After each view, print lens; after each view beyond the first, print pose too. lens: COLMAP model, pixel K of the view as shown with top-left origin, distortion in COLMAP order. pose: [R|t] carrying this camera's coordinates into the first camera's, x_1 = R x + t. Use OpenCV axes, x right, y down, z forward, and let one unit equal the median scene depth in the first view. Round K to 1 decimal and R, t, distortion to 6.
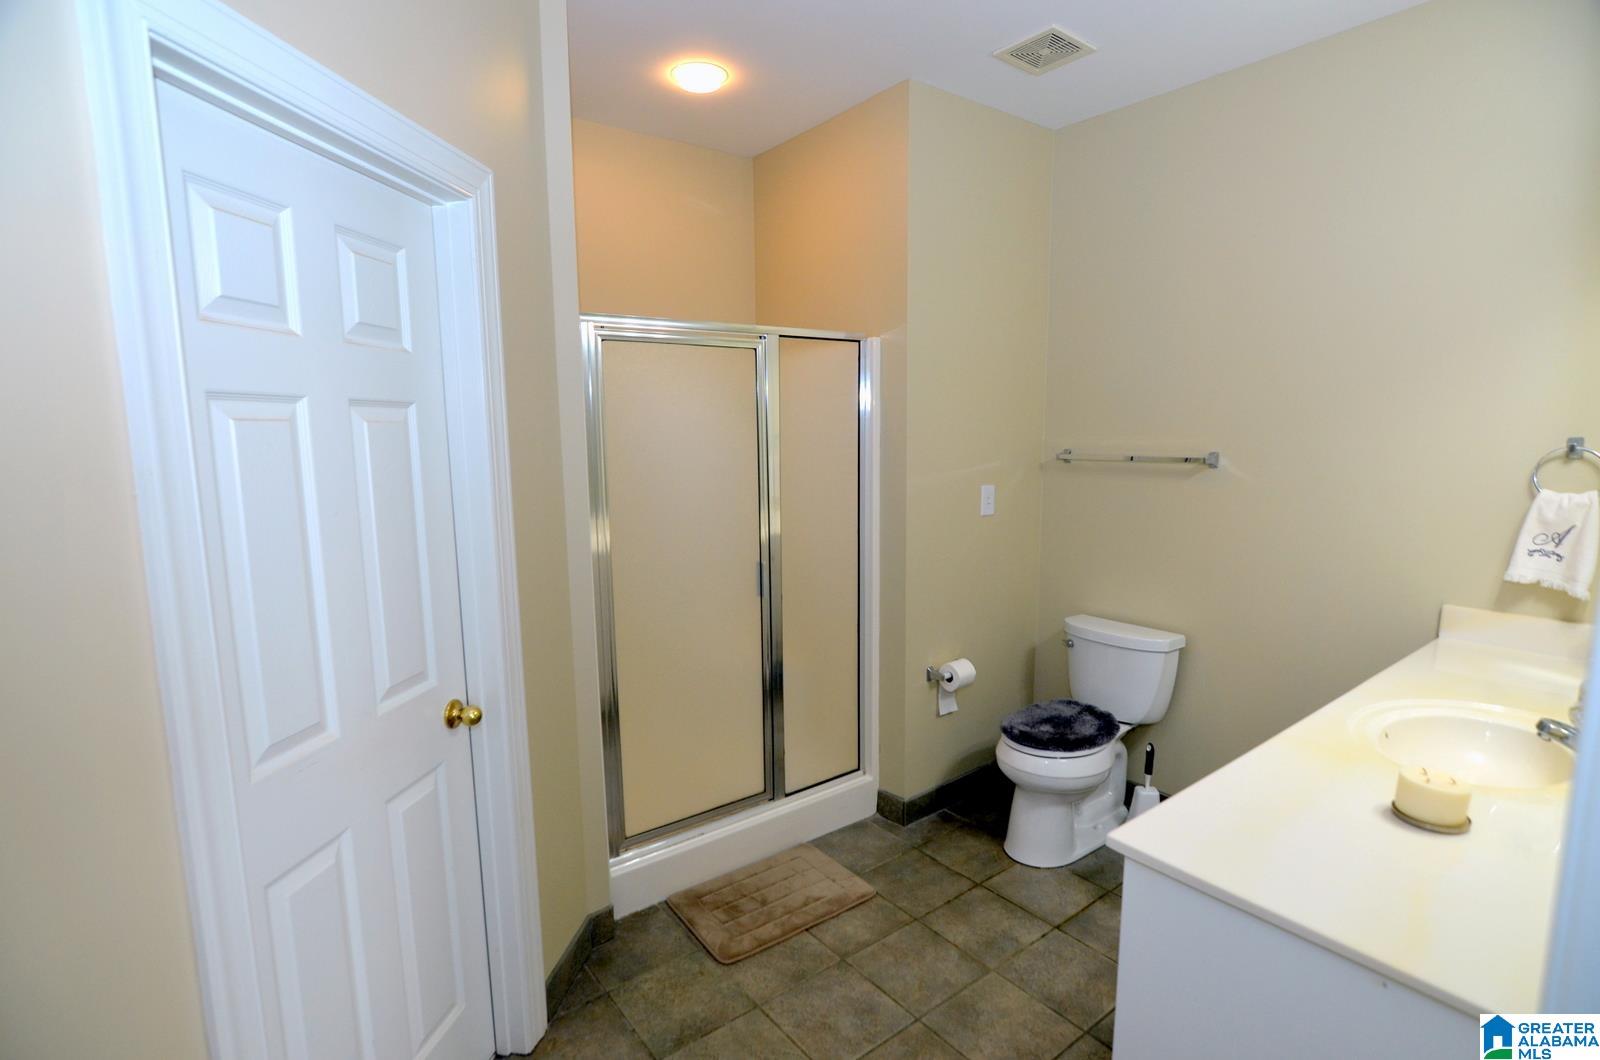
lens RADIAL K [[798.3, 0, 800.0], [0, 798.3, 530.0], [0, 0, 1]] dist [-0.004490, -0.000404]
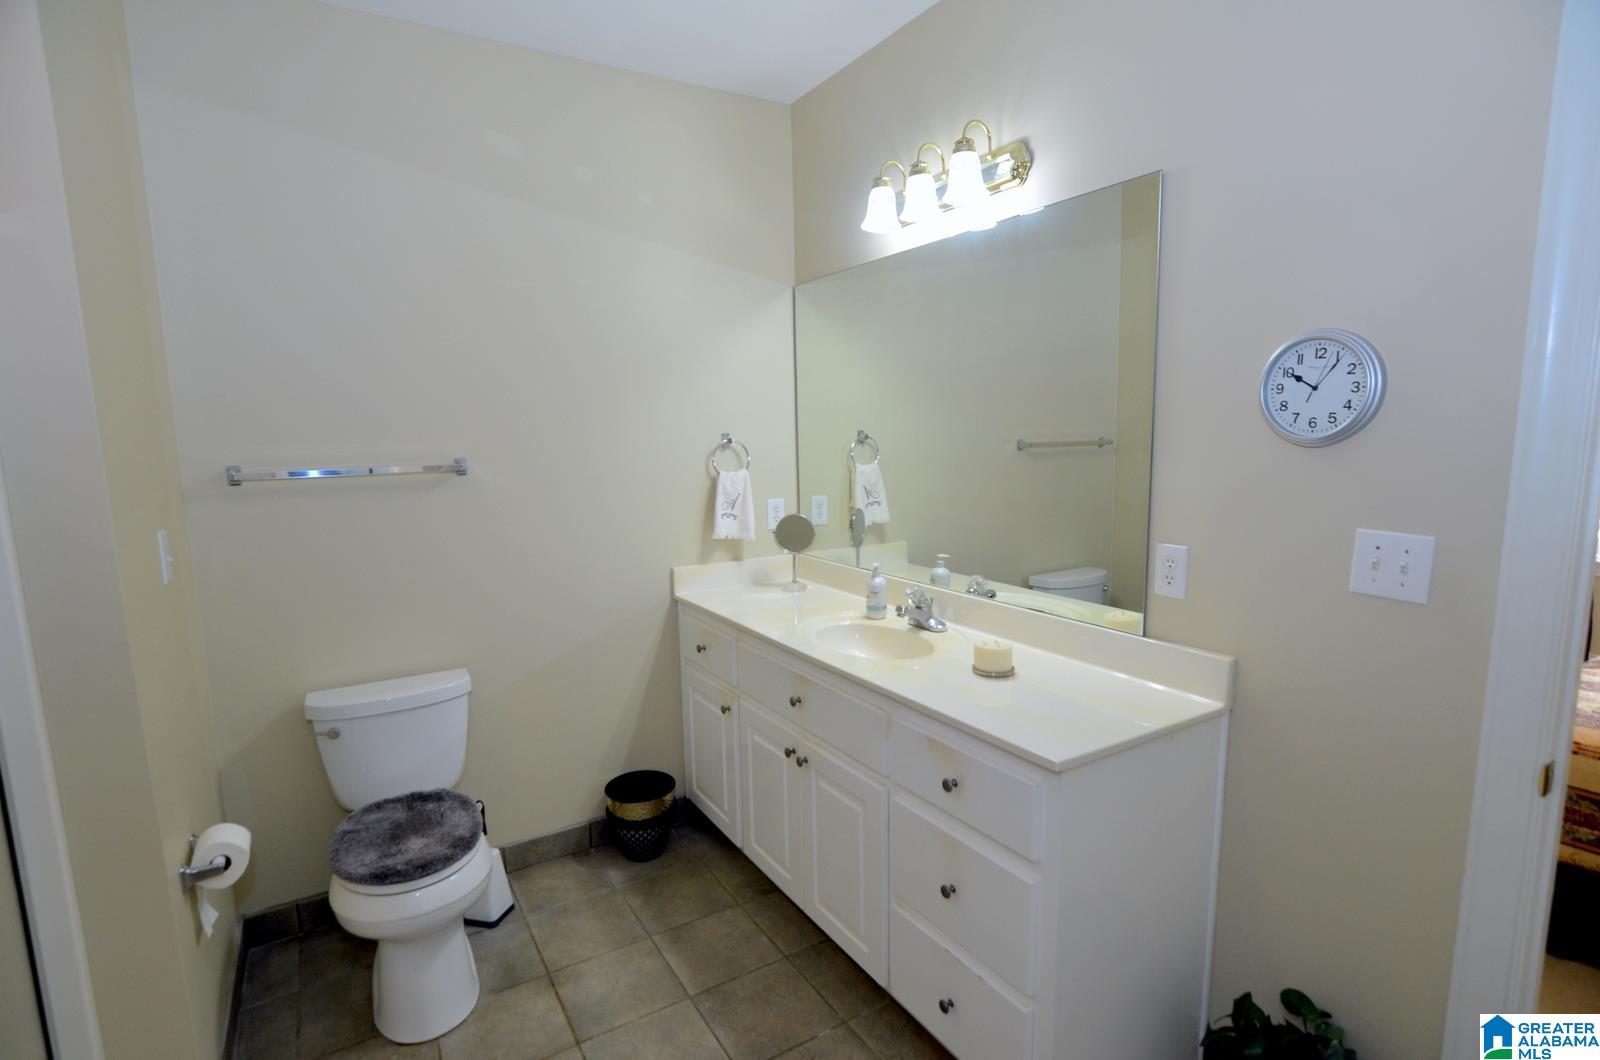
lens RADIAL K [[798.3, 0, 800.0], [0, 798.3, 530.0], [0, 0, 1]] dist [-0.004490, -0.000404]
pose [[0.101286, -0.122244, 0.987318, -0.415770], [0.145676, 0.983547, 0.106833, -0.071643], [-0.984134, 0.133008, 0.117427, 0.653436]]
